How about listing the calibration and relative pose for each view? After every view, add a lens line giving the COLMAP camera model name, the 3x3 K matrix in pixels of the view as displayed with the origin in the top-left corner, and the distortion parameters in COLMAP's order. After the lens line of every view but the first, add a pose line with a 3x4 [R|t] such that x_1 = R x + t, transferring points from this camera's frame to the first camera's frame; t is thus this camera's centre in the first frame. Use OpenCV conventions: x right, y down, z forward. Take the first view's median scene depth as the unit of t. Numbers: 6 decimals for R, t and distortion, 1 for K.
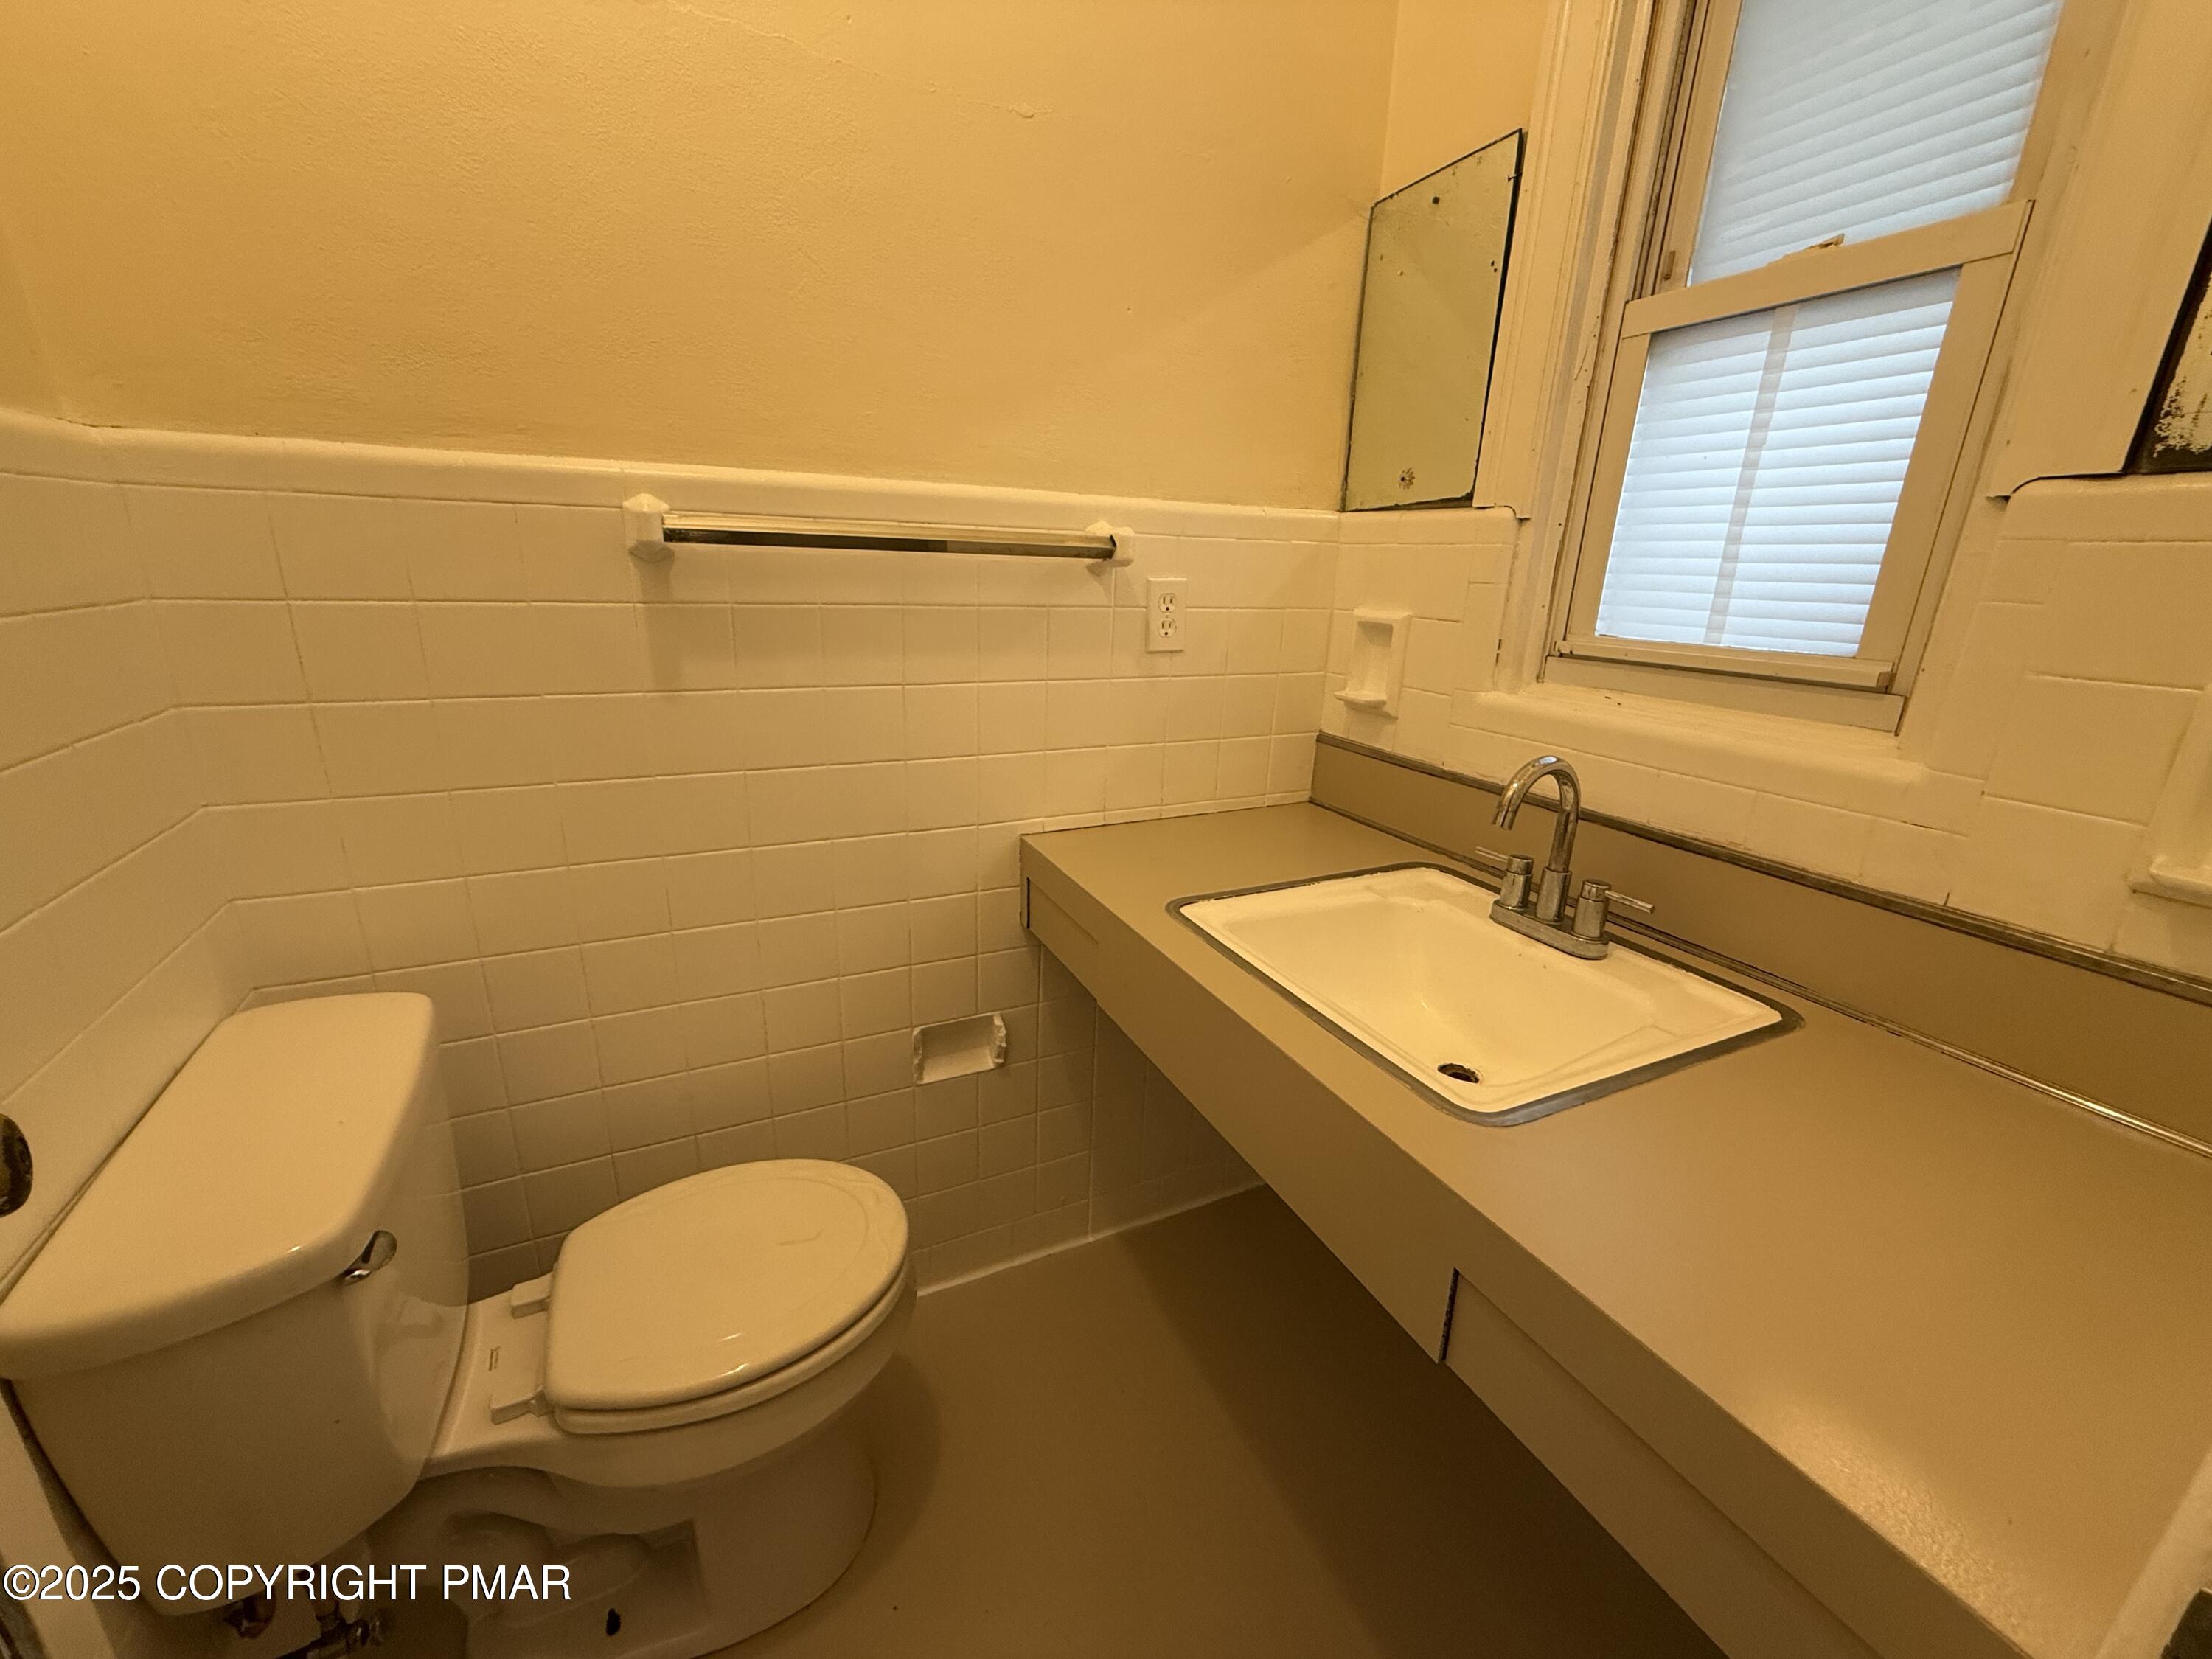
lens RADIAL K [[879.1, 0, 1093.1], [0, 879.1, 823.1], [0, 0, 1]] dist [0.001915, -0.000281]
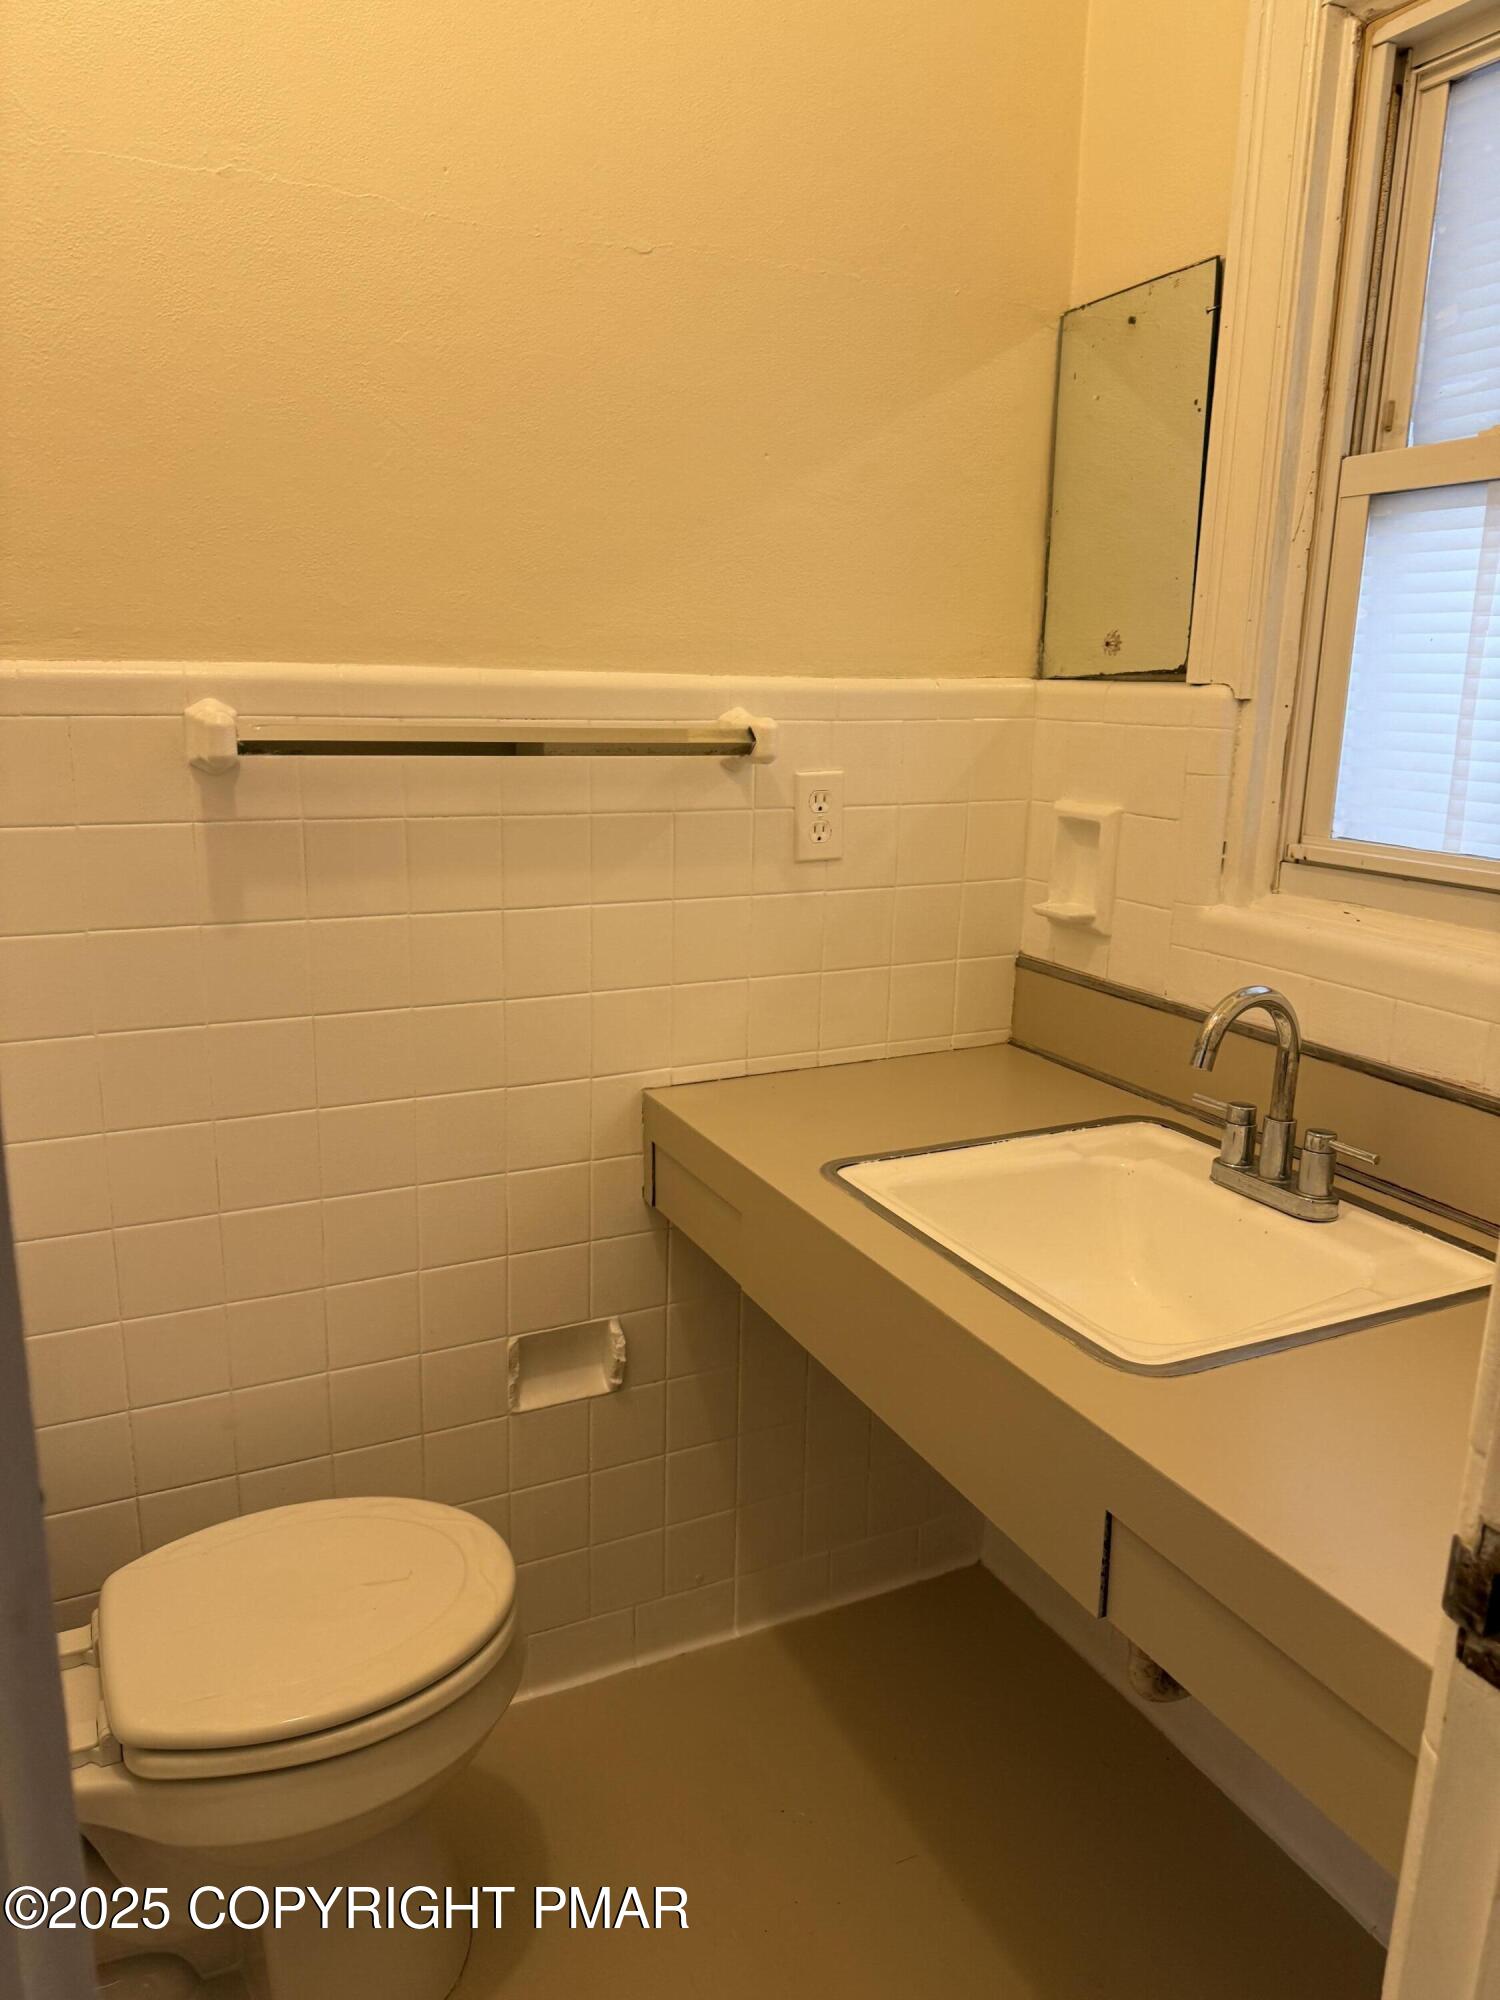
lens RADIAL K [[1386.7, 0, 744.7], [0, 1386.7, 996.6], [0, 0, 1]] dist [0.000145, -0.001026]
pose [[0.999826, -0.014745, 0.011384, -0.002544], [0.015428, 0.997929, -0.062447, 0.010660], [-0.010440, 0.062612, 0.997983, -0.310307]]
